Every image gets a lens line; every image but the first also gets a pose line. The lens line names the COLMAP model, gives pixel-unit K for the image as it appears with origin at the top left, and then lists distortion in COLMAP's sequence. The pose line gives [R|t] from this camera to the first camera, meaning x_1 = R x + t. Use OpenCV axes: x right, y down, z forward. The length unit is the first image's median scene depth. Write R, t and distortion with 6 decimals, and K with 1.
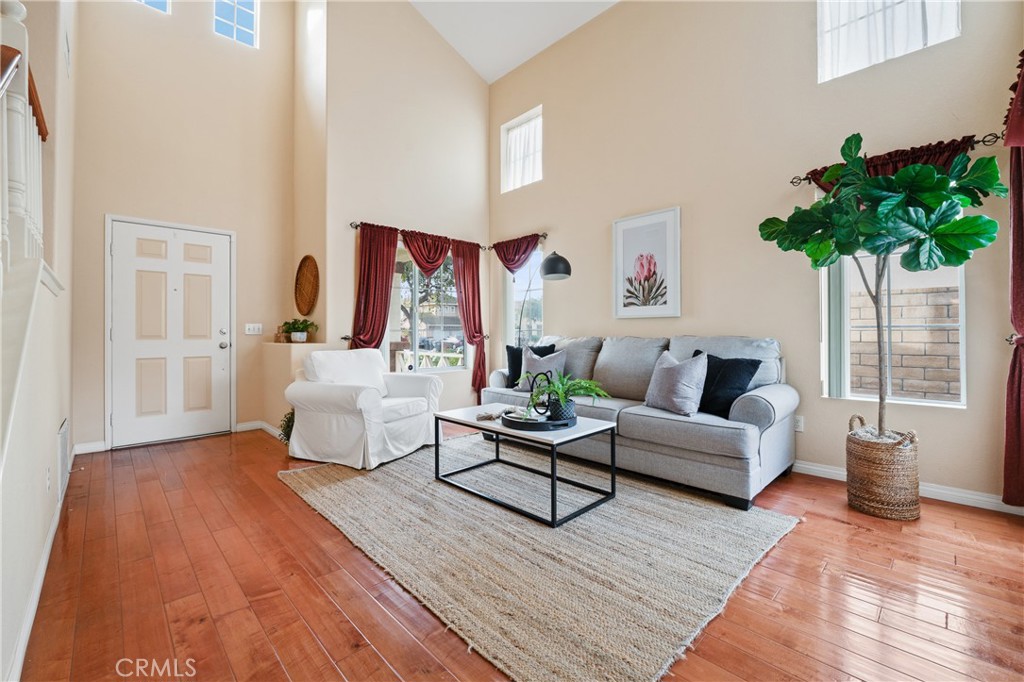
lens RADIAL K [[422.4, 0, 512.1], [0, 422.4, 335.5], [0, 0, 1]] dist [-0.004666, -0.000465]
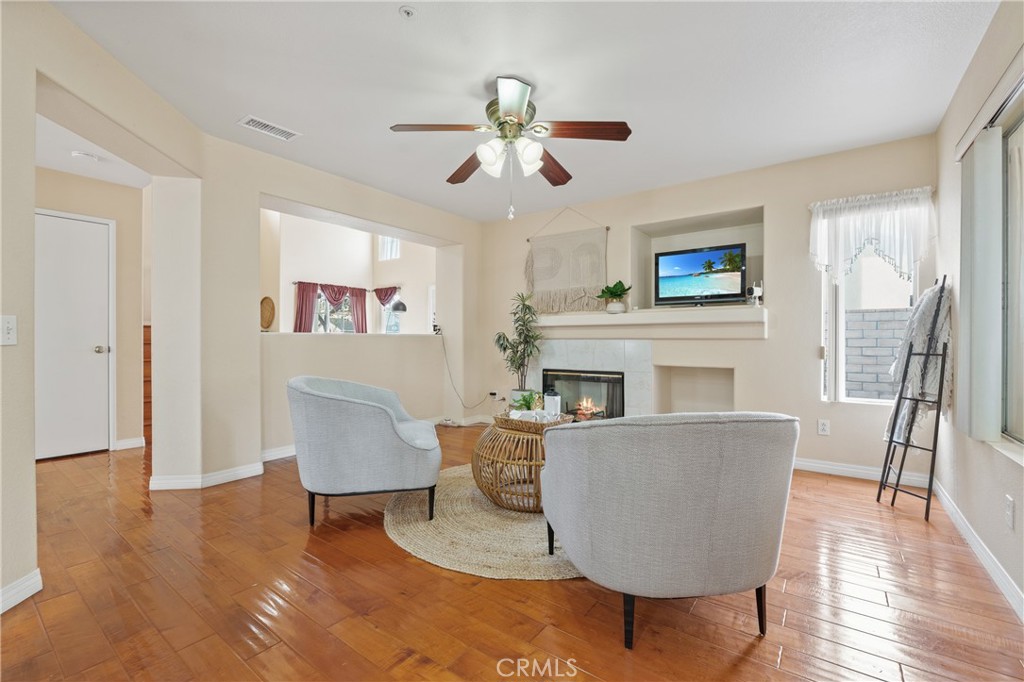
lens RADIAL K [[413.1, 0, 506.3], [0, 413.1, 342.3], [0, 0, 1]] dist [-0.003031, 0.000070]
pose [[0.984267, 0.004941, 0.176618, 0.234411], [-0.005762, 0.999975, 0.004135, -0.001149], [-0.176593, -0.005088, 0.984271, -0.970968]]
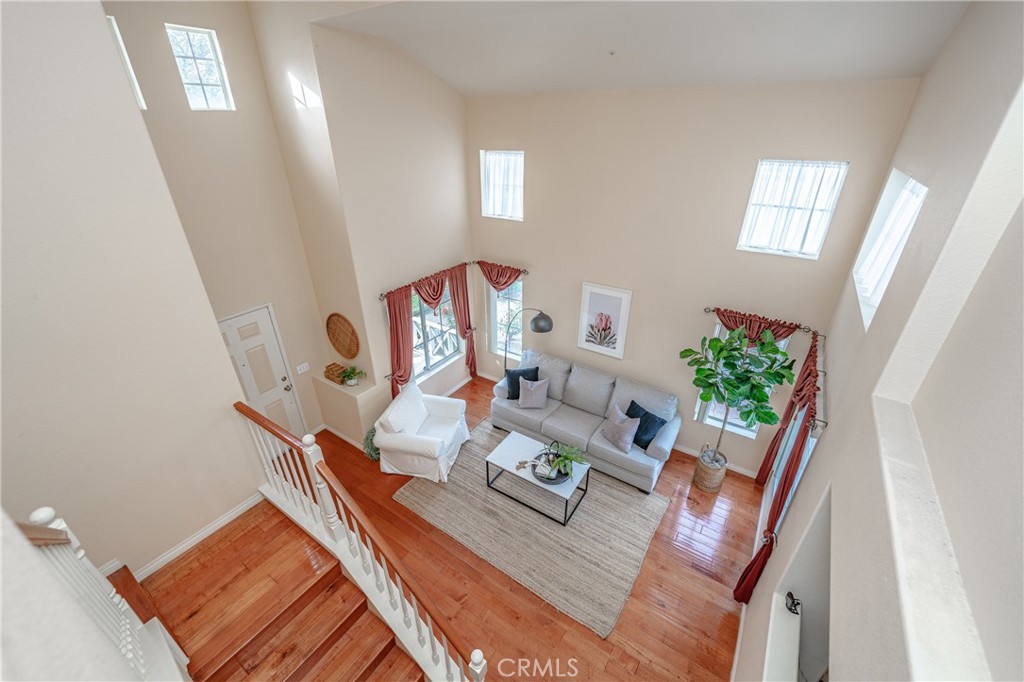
lens RADIAL K [[413.1, 0, 506.3], [0, 413.1, 342.3], [0, 0, 1]] dist [-0.003031, 0.000070]
pose [[0.979026, -0.098815, 0.178167, -0.229544], [0.004334, 0.884409, 0.466693, -0.654031], [-0.203689, -0.456132, 0.866288, -0.156649]]
